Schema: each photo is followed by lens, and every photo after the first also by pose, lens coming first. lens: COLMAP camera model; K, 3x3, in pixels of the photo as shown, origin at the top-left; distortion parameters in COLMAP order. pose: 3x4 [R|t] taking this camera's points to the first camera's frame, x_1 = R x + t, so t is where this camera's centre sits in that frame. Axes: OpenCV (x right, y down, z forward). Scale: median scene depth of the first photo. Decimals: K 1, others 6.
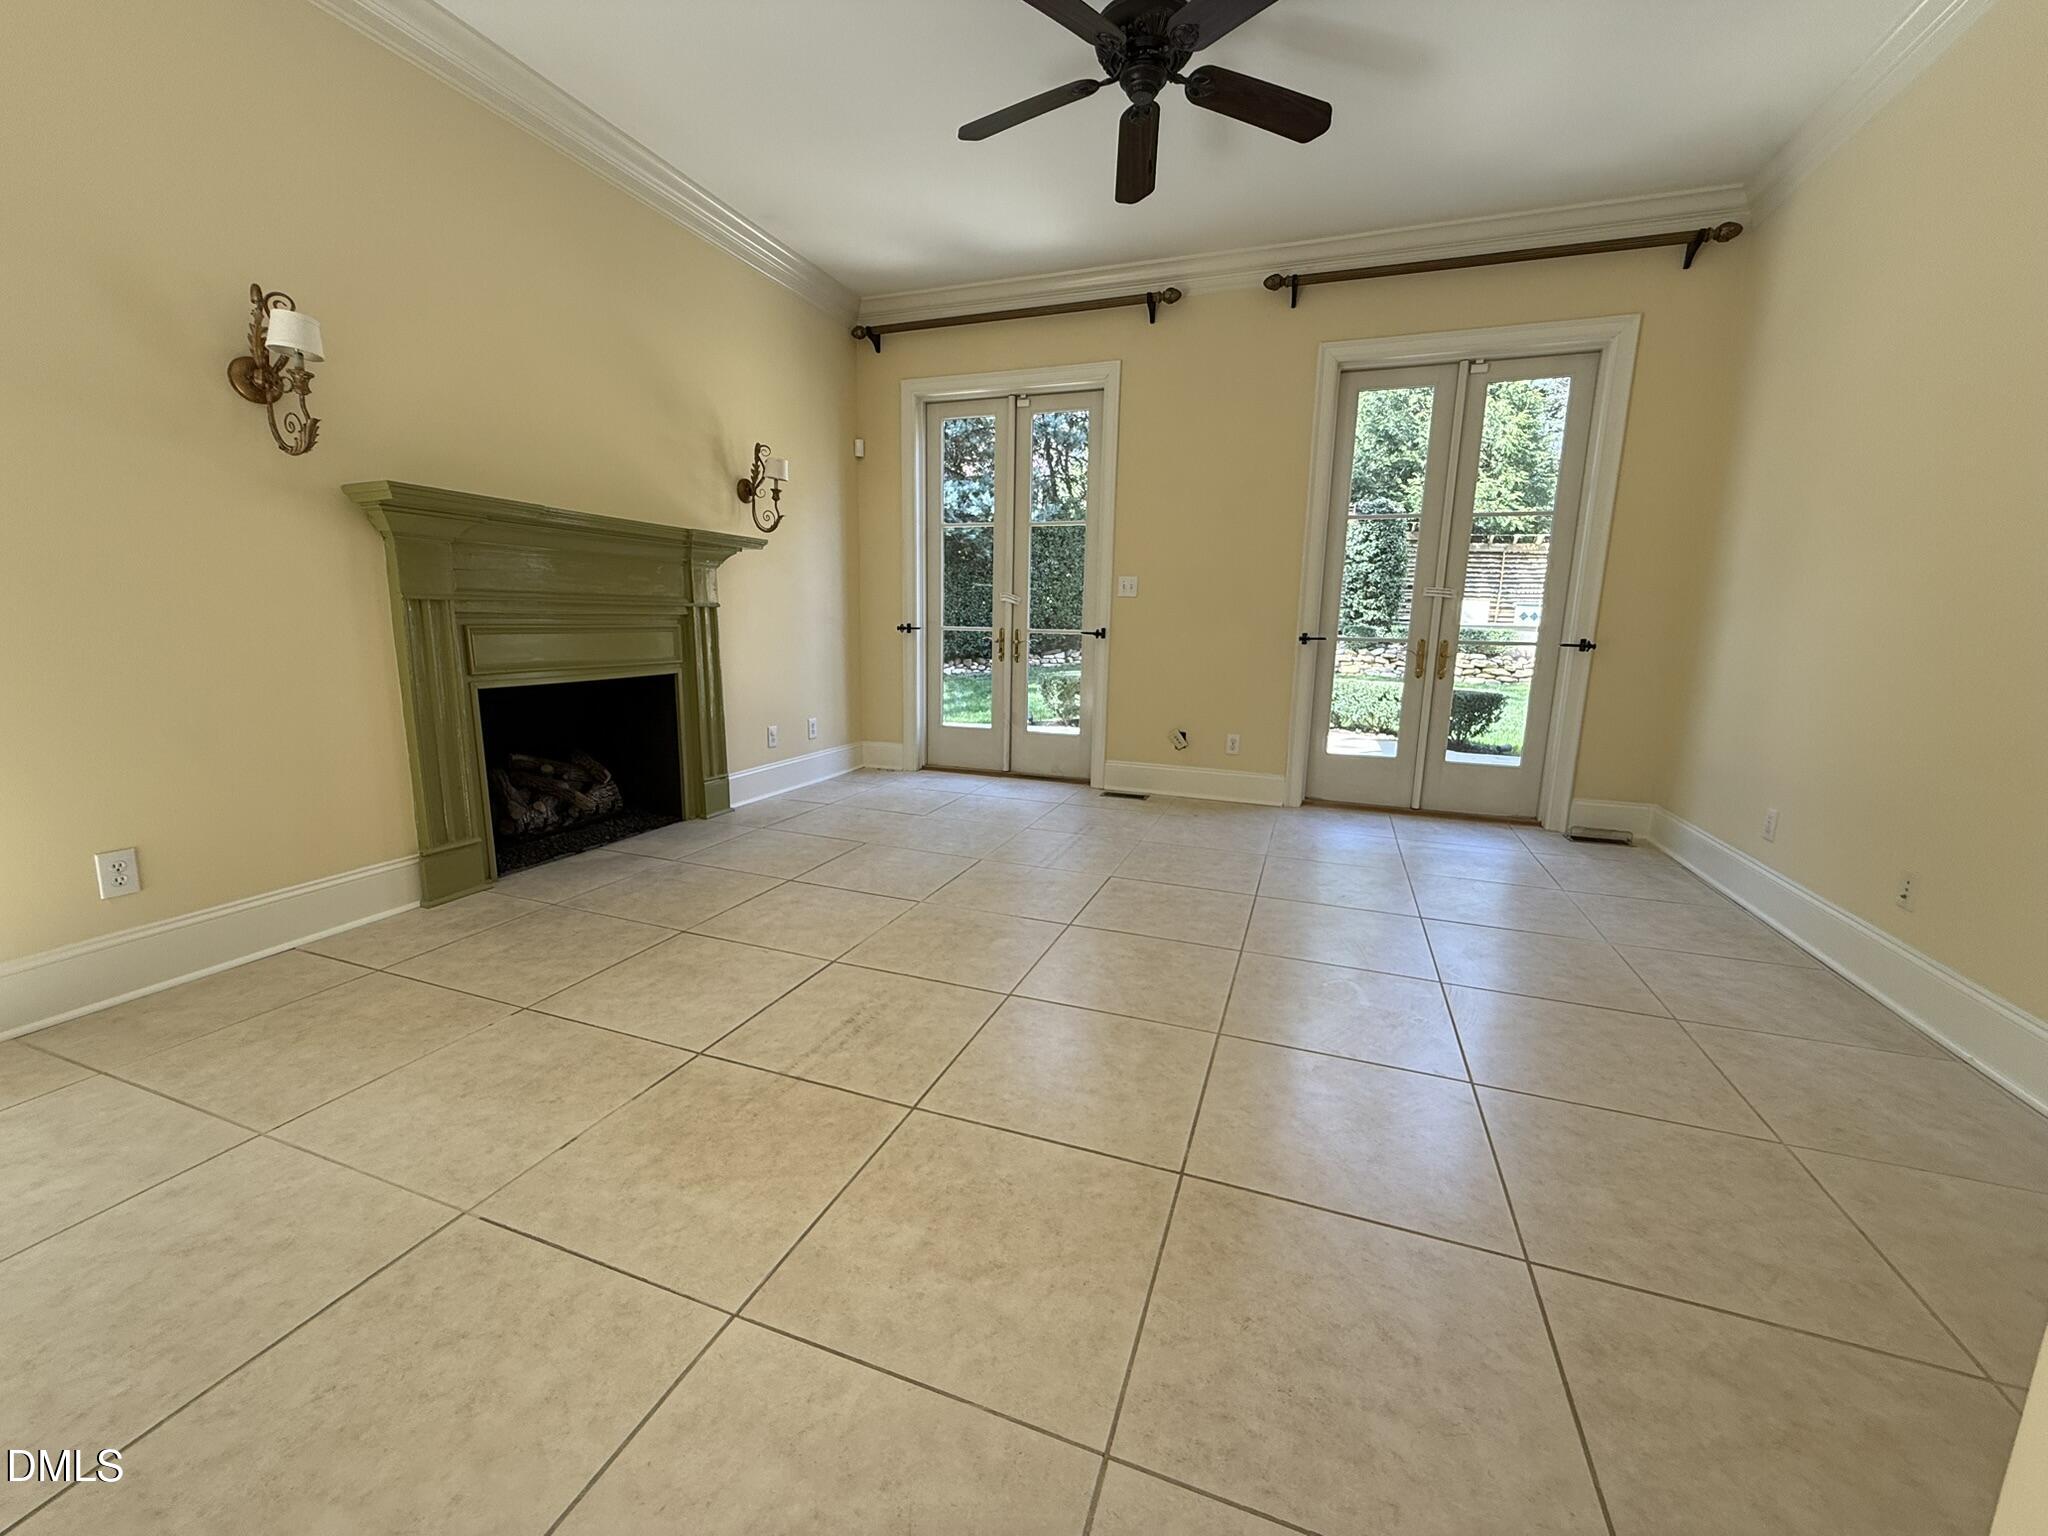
lens RADIAL K [[817.7, 0, 1017.0], [0, 817.7, 768.4], [0, 0, 1]] dist [-0.000108, 0.000400]
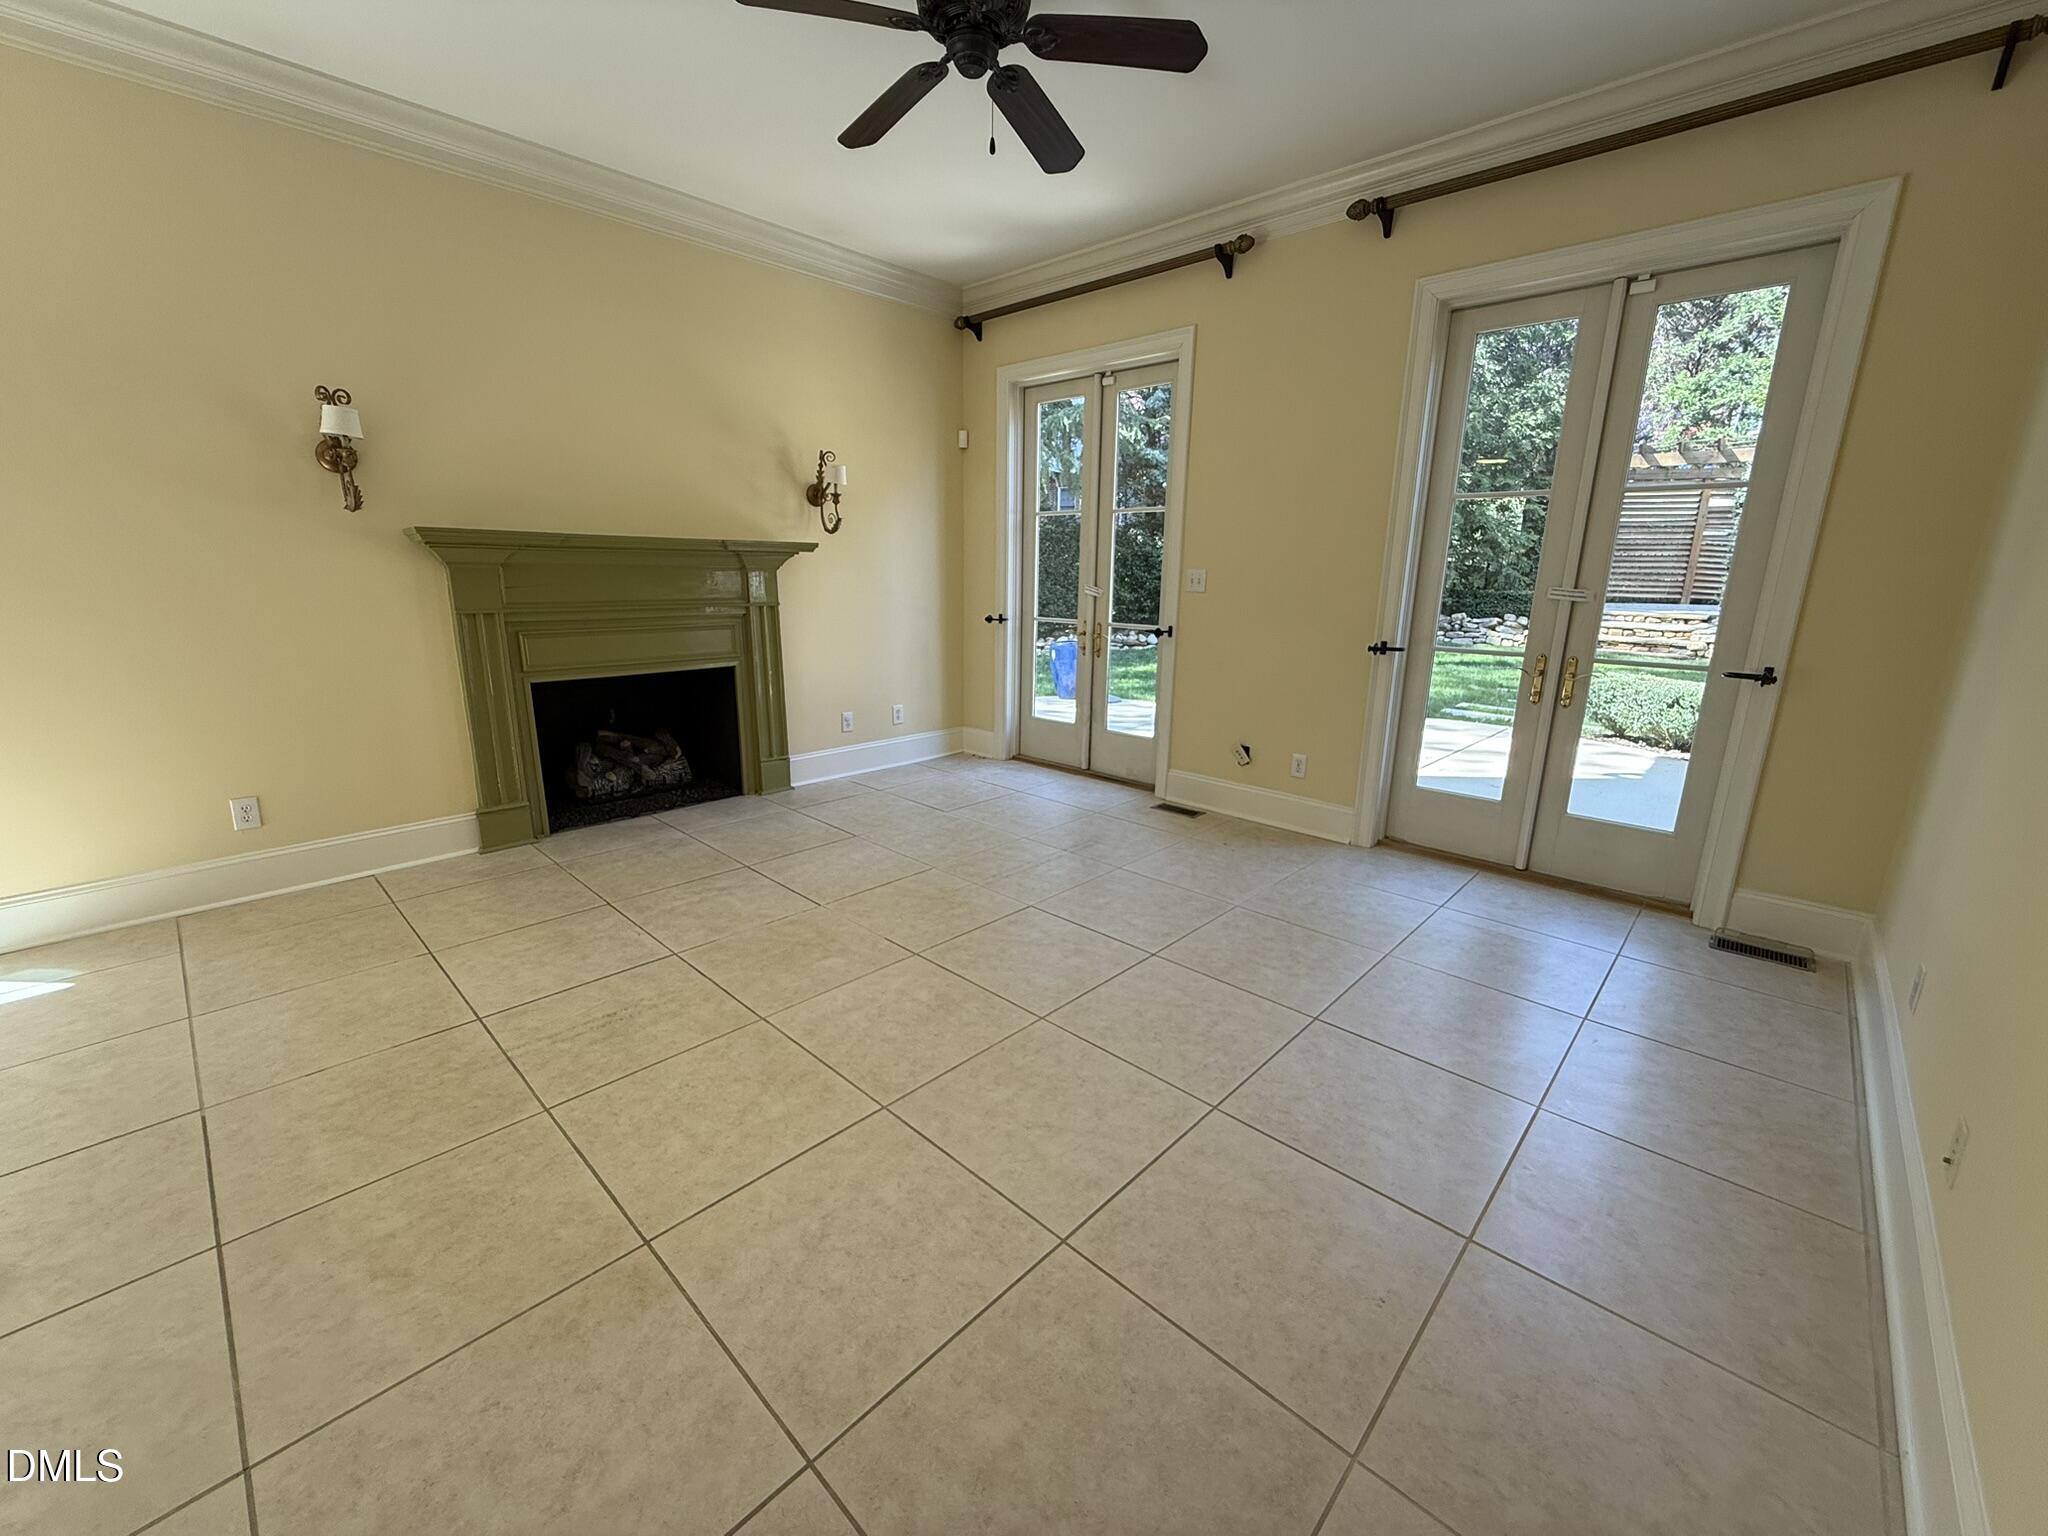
lens RADIAL K [[817.7, 0, 1017.0], [0, 817.7, 768.4], [0, 0, 1]] dist [-0.000108, 0.000400]
pose [[0.919981, 0.088256, -0.381897, 0.364536], [-0.068126, 0.995495, 0.065943, -0.072084], [0.385997, -0.034649, 0.921849, 0.098777]]
